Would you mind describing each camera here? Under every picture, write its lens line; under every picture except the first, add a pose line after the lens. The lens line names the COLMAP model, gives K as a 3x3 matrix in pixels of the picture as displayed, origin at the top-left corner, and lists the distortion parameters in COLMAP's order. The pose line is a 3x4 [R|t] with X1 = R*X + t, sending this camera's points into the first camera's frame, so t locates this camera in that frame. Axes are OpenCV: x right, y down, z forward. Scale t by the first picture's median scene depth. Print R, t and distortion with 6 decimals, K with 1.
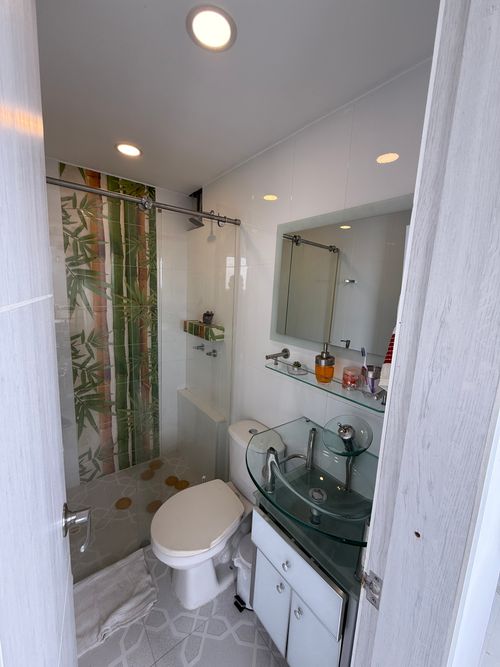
lens RADIAL K [[266.8, 0, 249.8], [0, 266.8, 334.1], [0, 0, 1]] dist [0.000742, 0.000215]
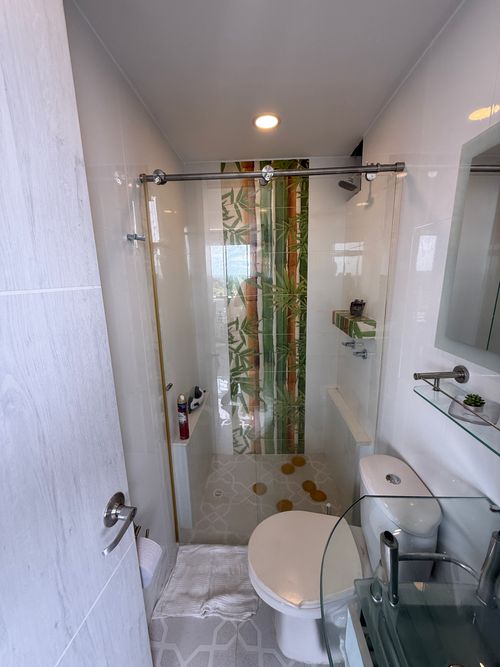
lens RADIAL K [[266.8, 0, 250.4], [0, 266.8, 333.2], [0, 0, 1]] dist [0.000742, 0.000215]
pose [[0.768743, 0.075655, -0.635067, 0.101379], [-0.047224, 0.996983, 0.061606, -0.020571], [0.637812, -0.017369, 0.769997, 0.191249]]
